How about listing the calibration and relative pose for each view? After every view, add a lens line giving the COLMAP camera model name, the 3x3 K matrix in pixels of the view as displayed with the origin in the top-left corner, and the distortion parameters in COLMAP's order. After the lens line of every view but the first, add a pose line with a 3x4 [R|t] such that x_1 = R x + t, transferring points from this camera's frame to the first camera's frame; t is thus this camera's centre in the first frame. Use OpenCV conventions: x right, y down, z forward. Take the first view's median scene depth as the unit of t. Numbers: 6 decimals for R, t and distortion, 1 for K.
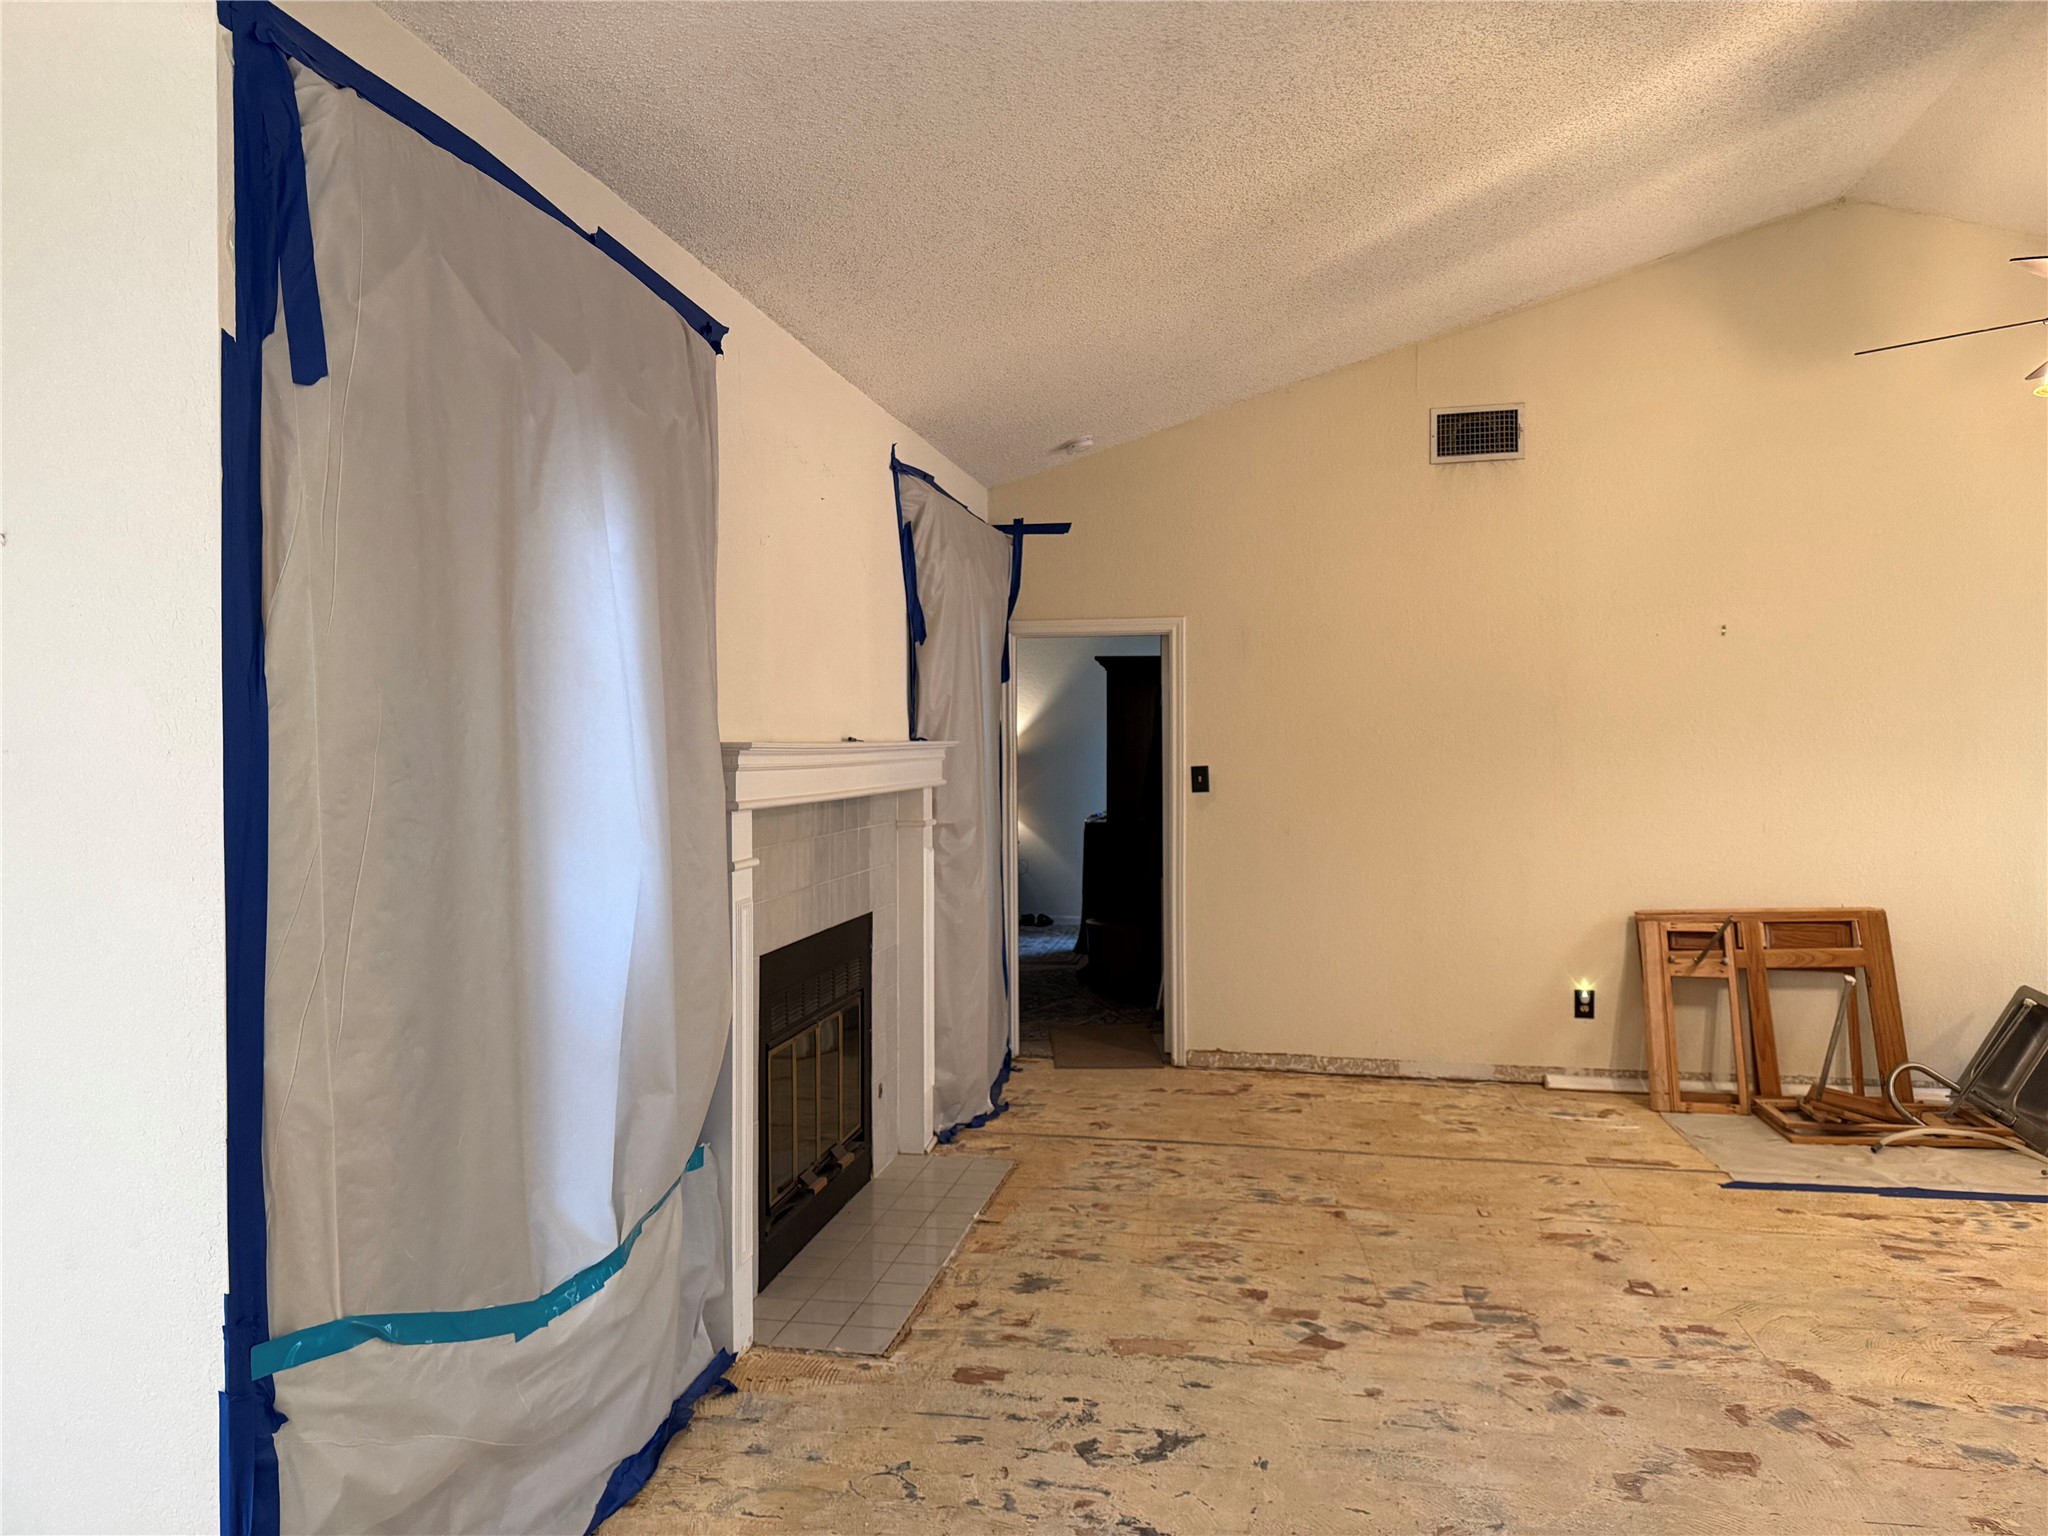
lens RADIAL K [[1433.1, 0, 1026.1], [0, 1433.1, 754.7], [0, 0, 1]] dist [0.050486, -0.058601]
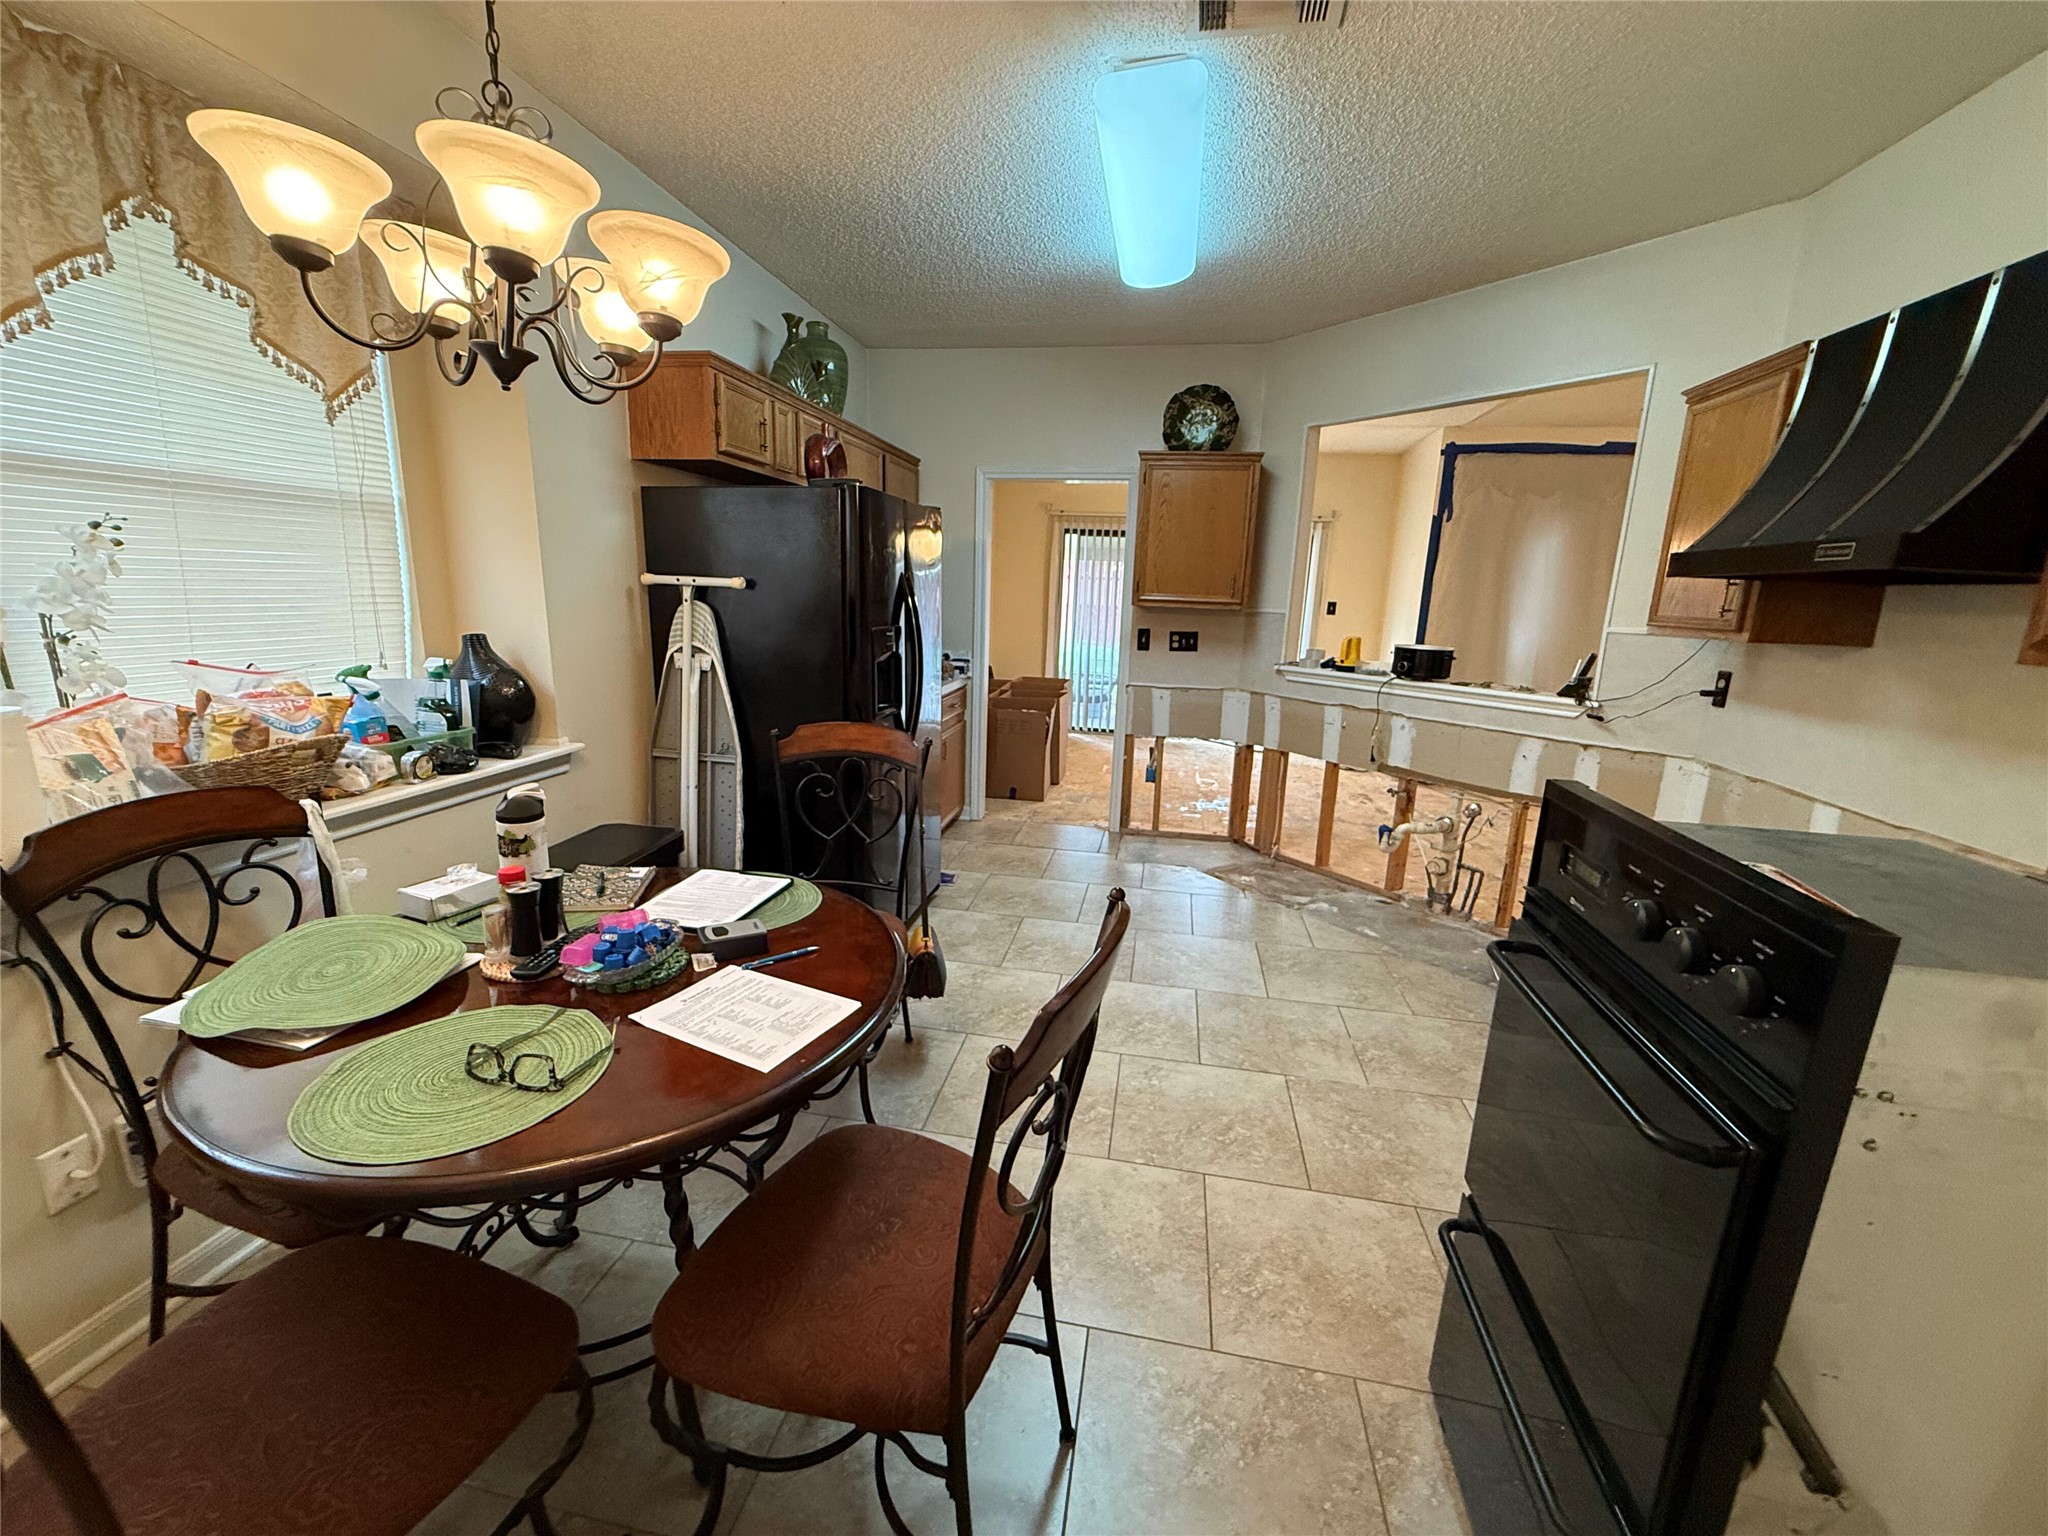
lens RADIAL K [[814.8, 0, 1030.0], [0, 814.8, 772.9], [0, 0, 1]] dist [-0.000694, 0.000276]
pose [[0.019899, 0.224462, -0.974280, 1.315412], [-0.041079, 0.973833, 0.223520, 0.016471], [0.998958, 0.035575, 0.028599, -0.290603]]
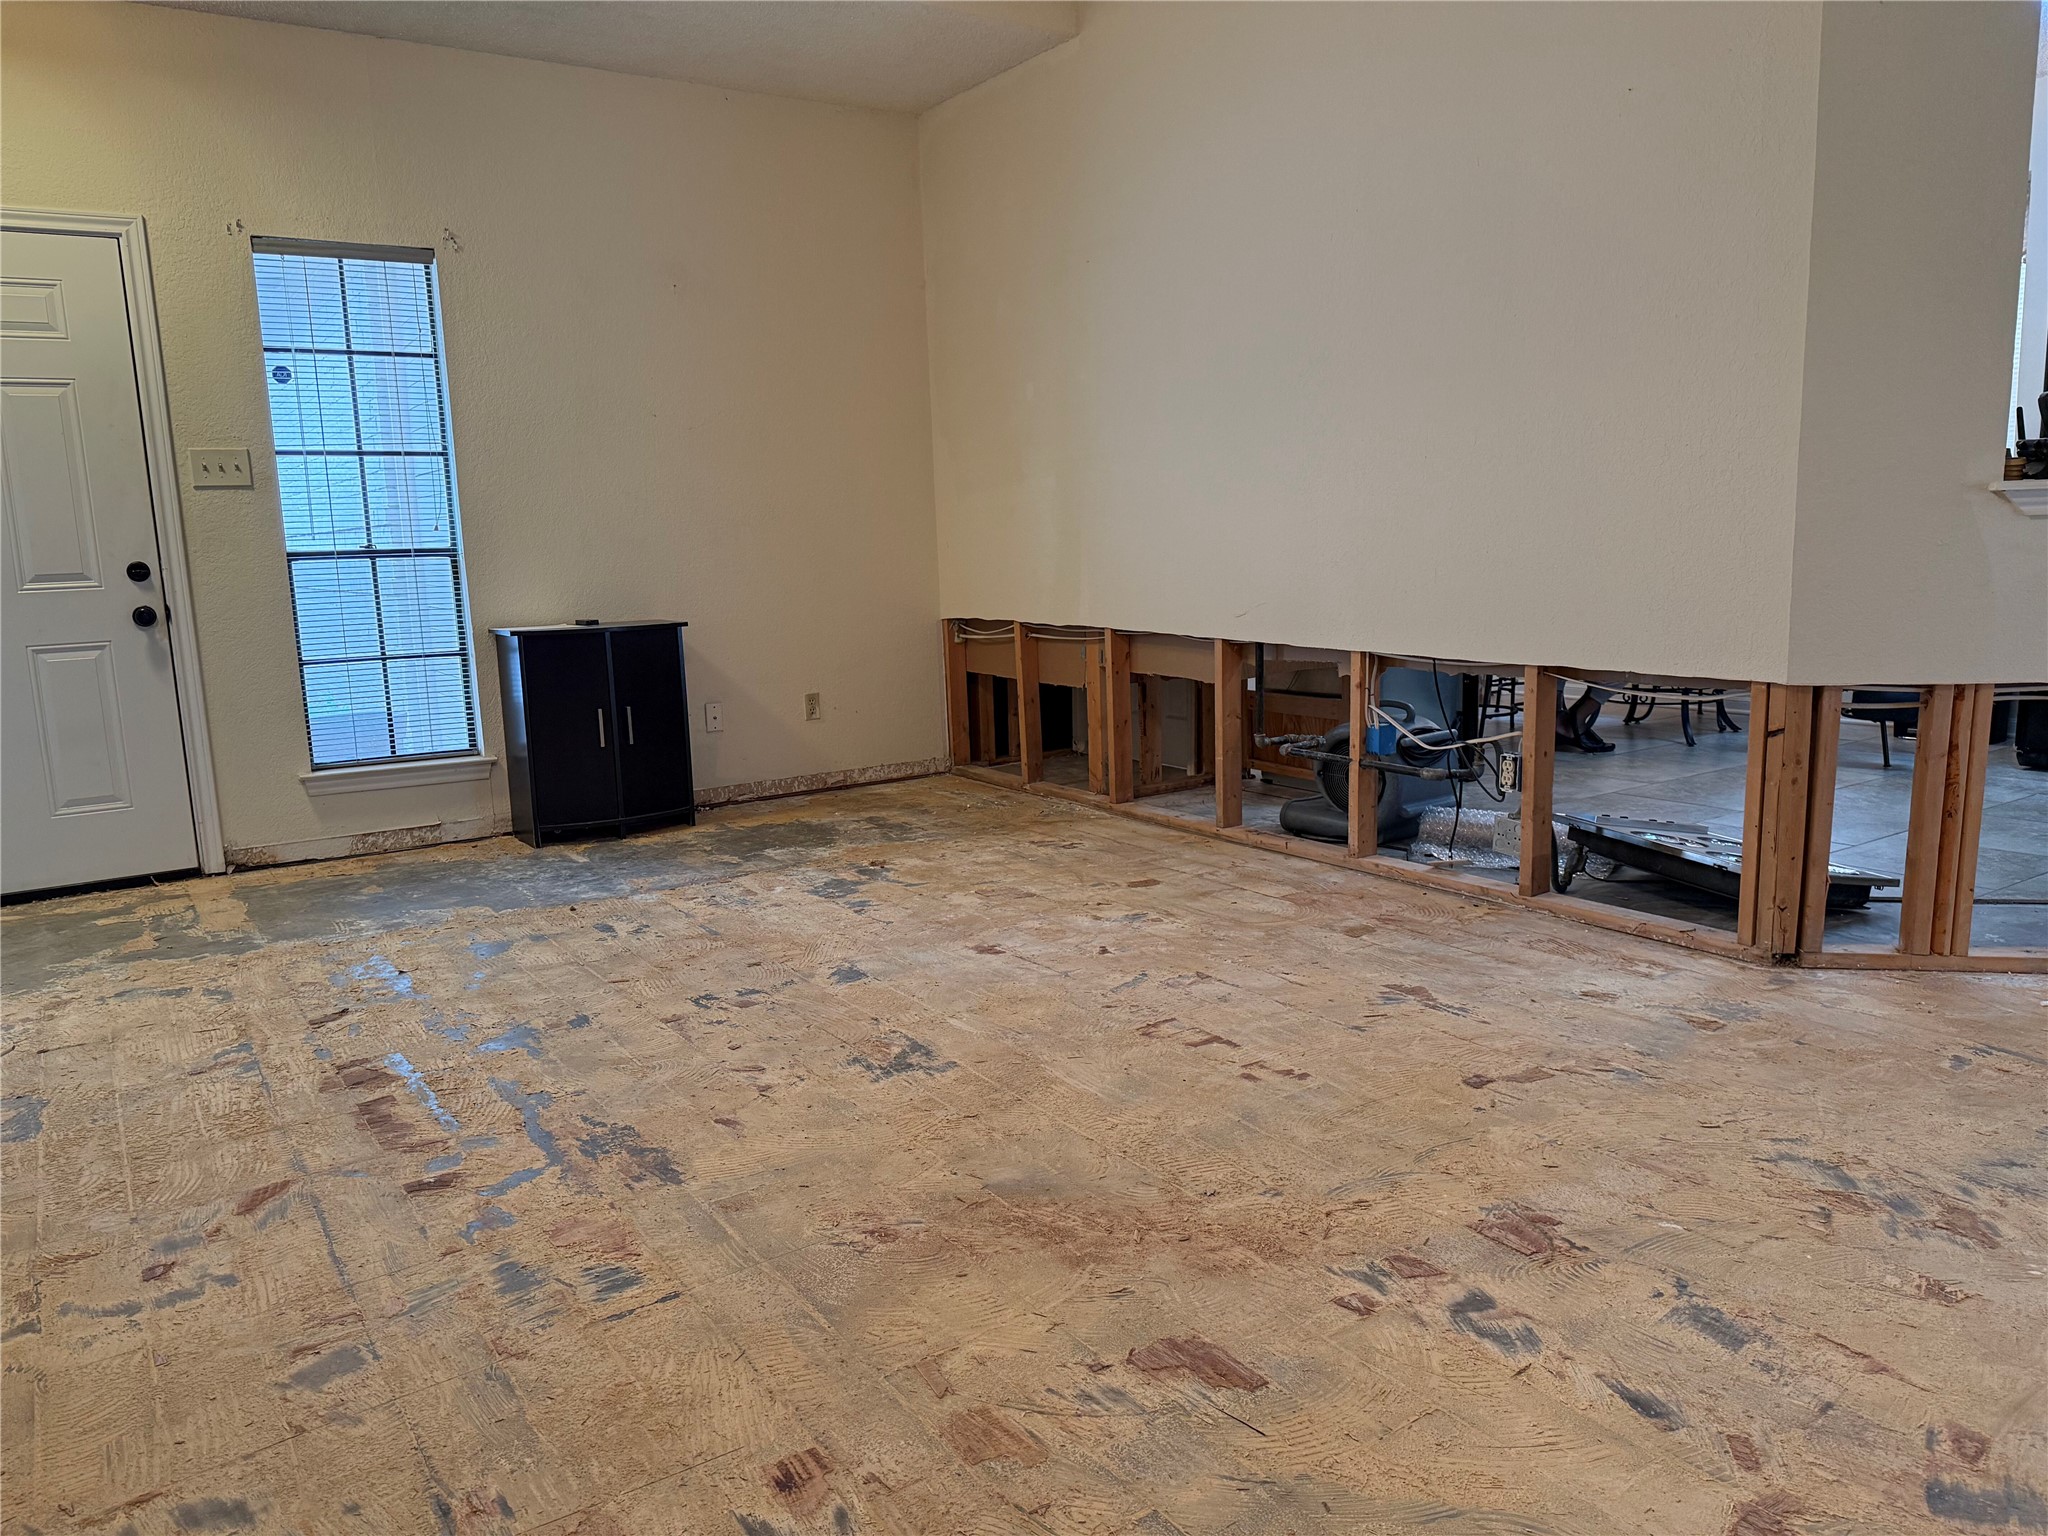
lens RADIAL K [[1433.1, 0, 1025.8], [0, 1433.1, 770.7], [0, 0, 1]] dist [0.050486, -0.058601]
pose [[-0.706207, -0.090825, 0.702155, 0.345887], [0.042106, 0.984595, 0.169708, 0.101487], [-0.706752, 0.149413, -0.691504, 1.193848]]
